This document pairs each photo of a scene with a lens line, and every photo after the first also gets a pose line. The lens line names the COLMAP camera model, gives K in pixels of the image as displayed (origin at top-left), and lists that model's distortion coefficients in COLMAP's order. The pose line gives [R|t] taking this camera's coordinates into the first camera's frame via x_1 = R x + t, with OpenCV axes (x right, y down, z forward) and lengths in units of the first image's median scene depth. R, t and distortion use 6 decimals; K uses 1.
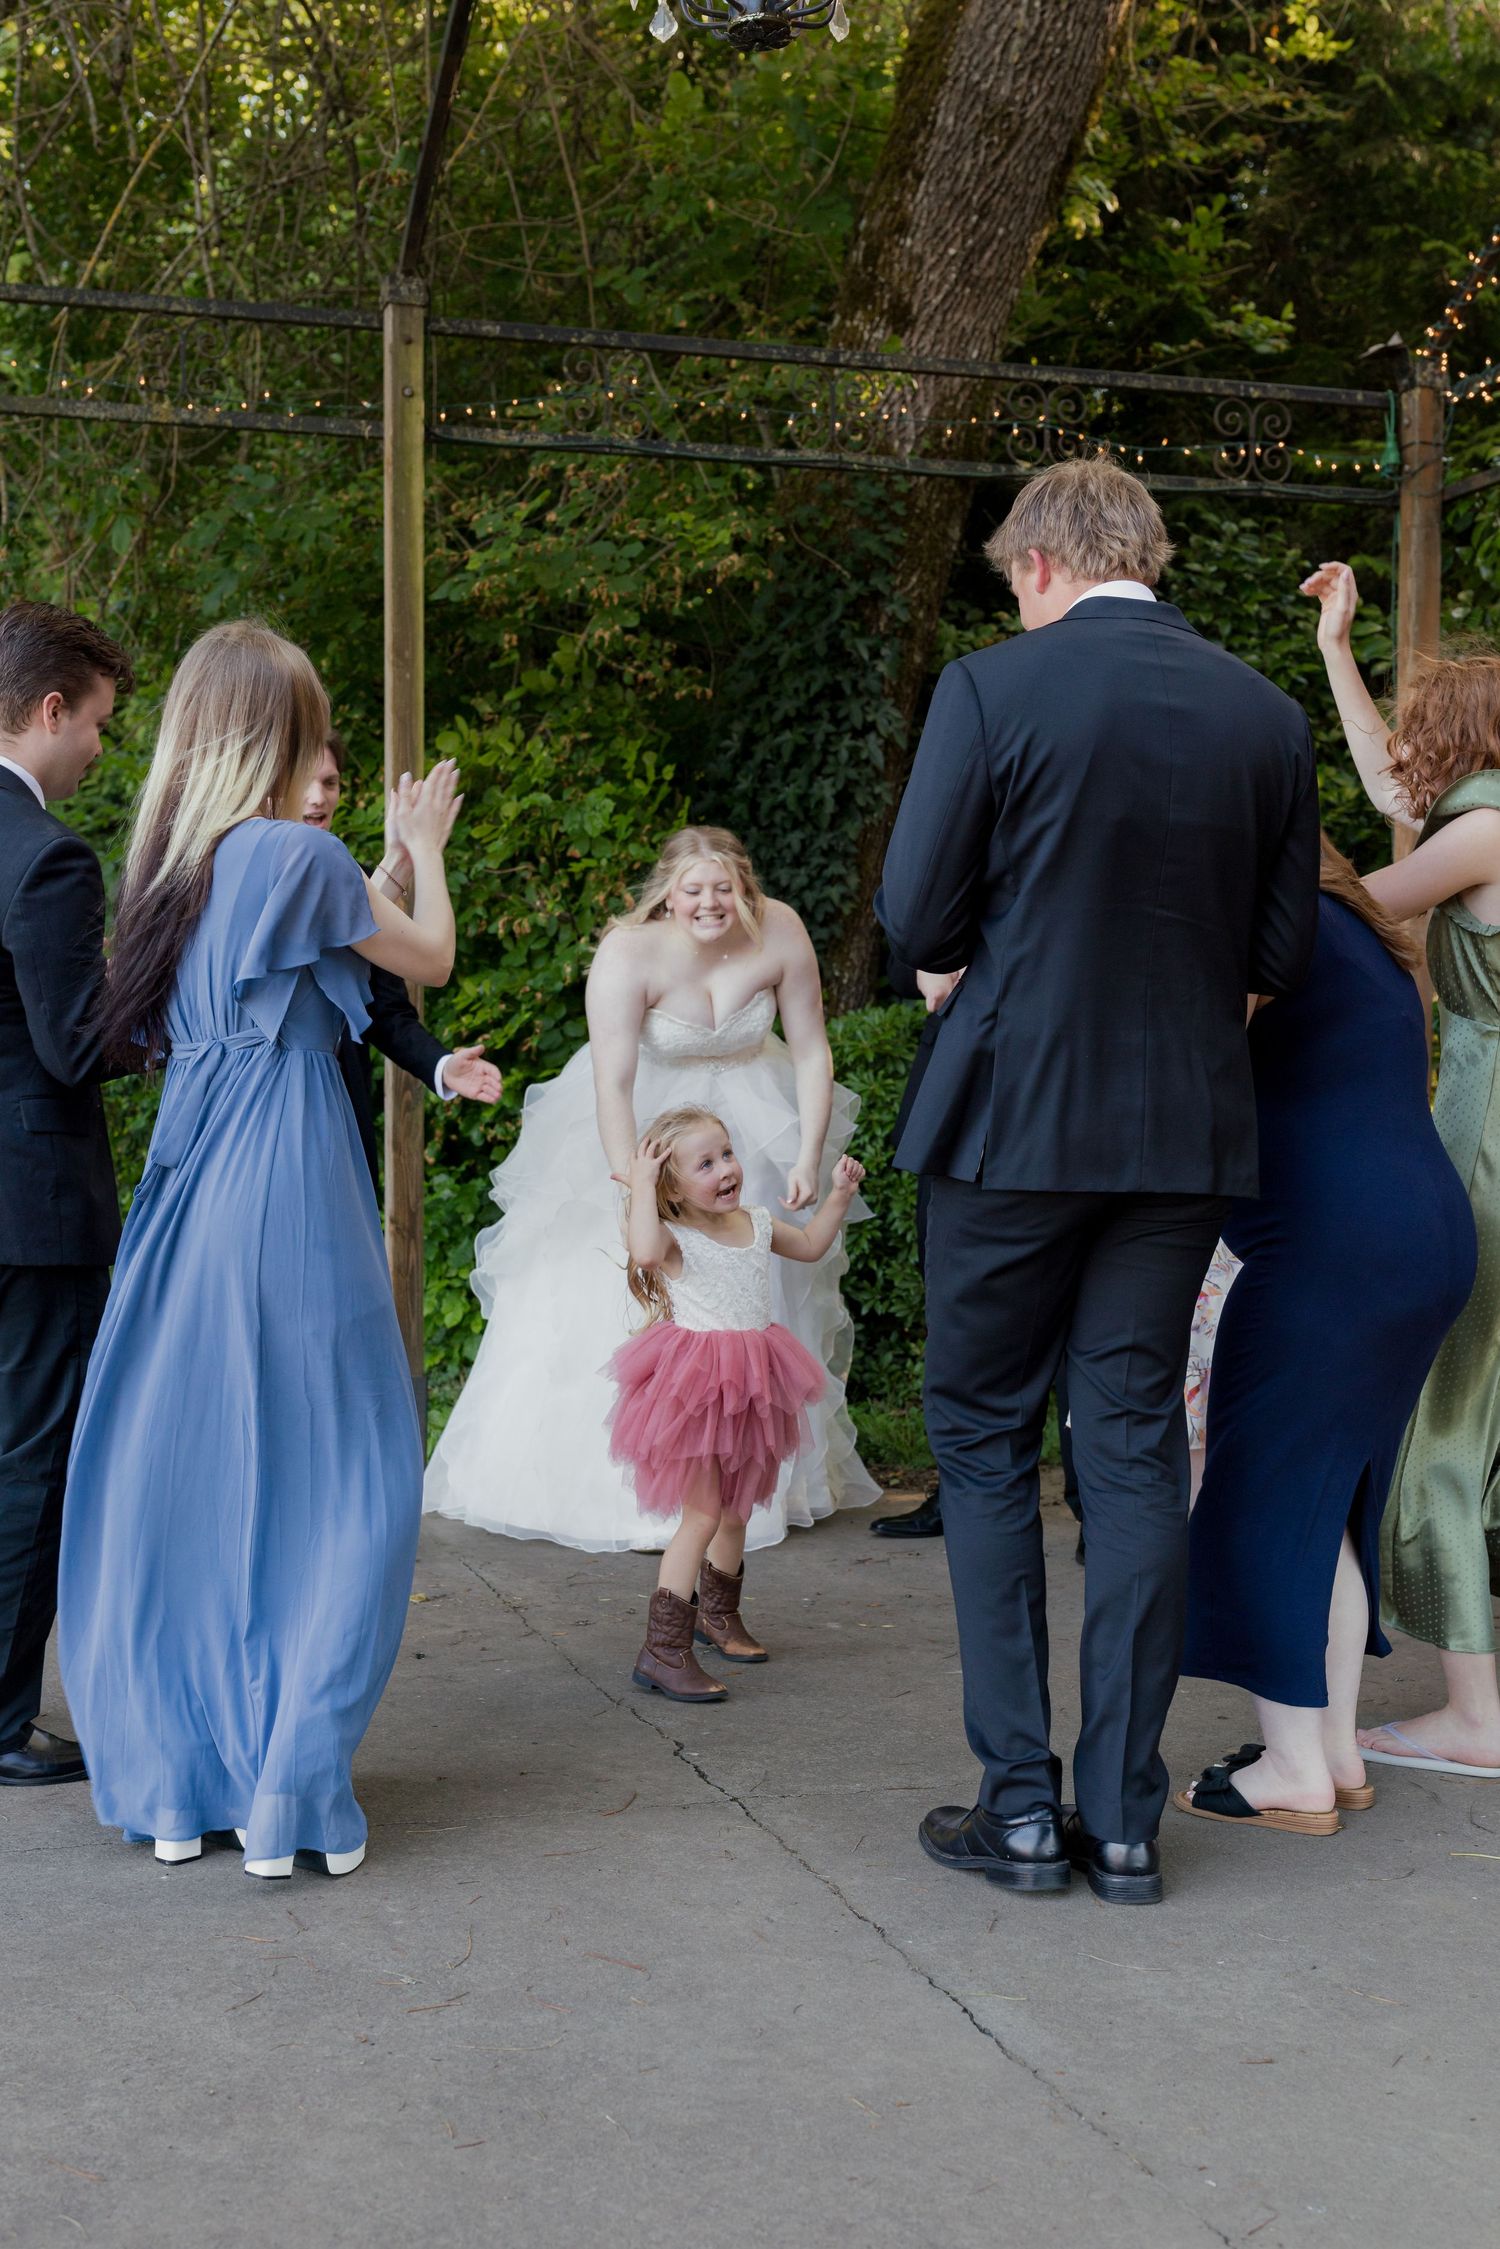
lens RADIAL K [[2666.2, 0, 672.0], [0, 2666.2, 1182.8], [0, 0, 1]] dist [-0.009941, 0.017854]
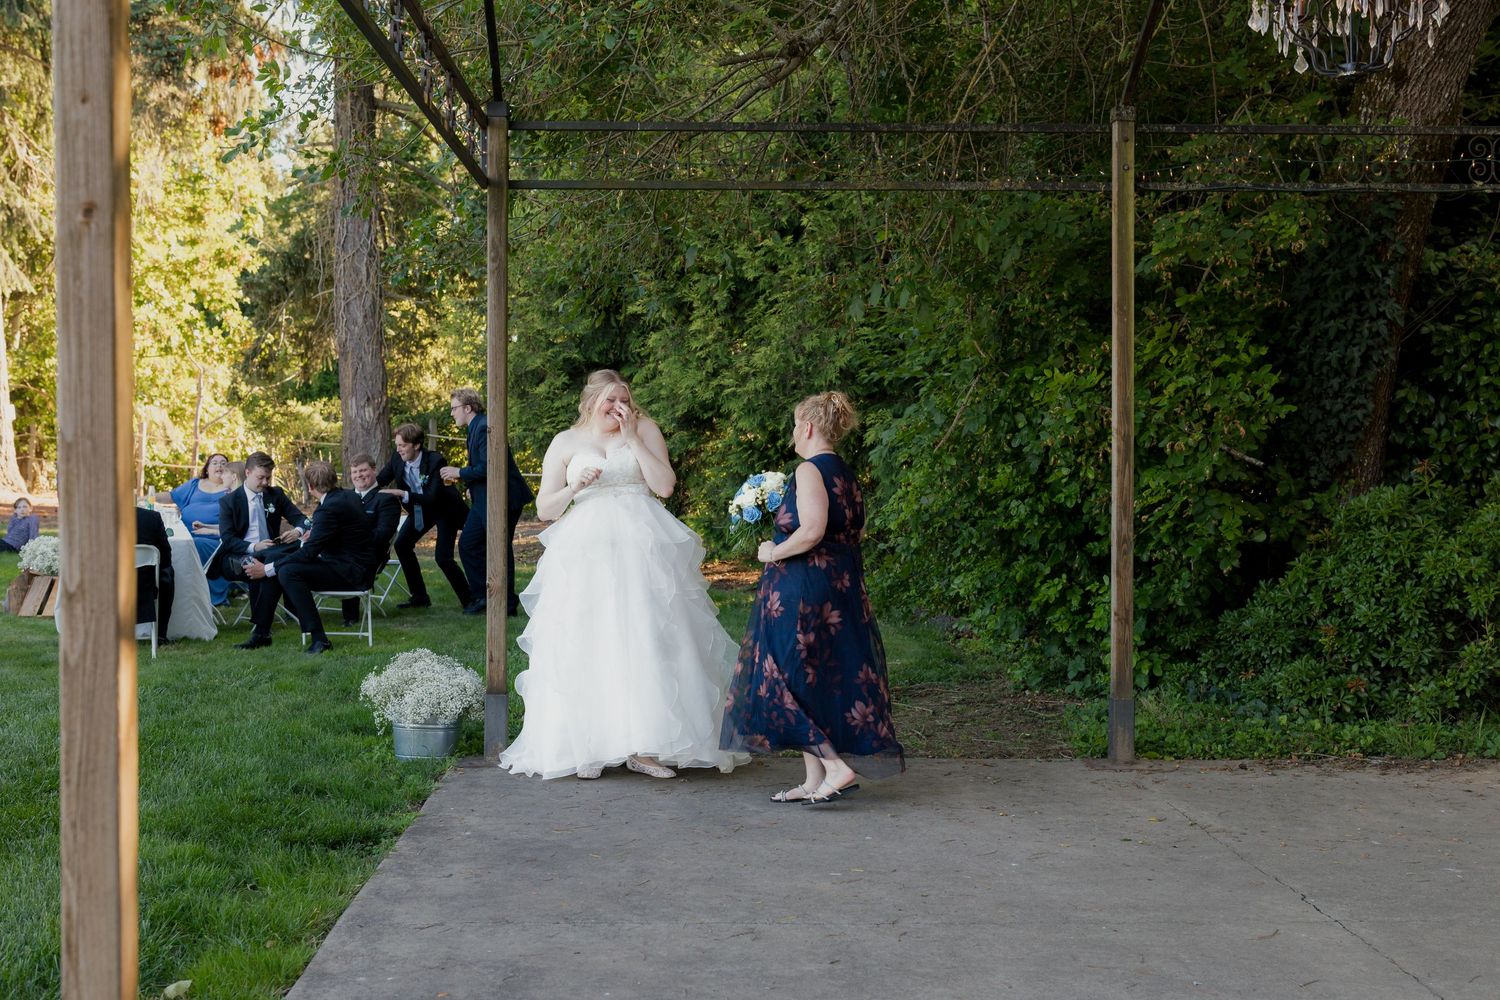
lens RADIAL K [[1874.8, 0, 814.4], [0, 1874.8, 481.0], [0, 0, 1]] dist [0.040709, 0.042422]
pose [[0.979259, -0.004727, -0.202557, -0.037954], [-0.001020, 0.999600, -0.028260, -0.033556], [0.202610, 0.027880, 0.978863, -0.249964]]
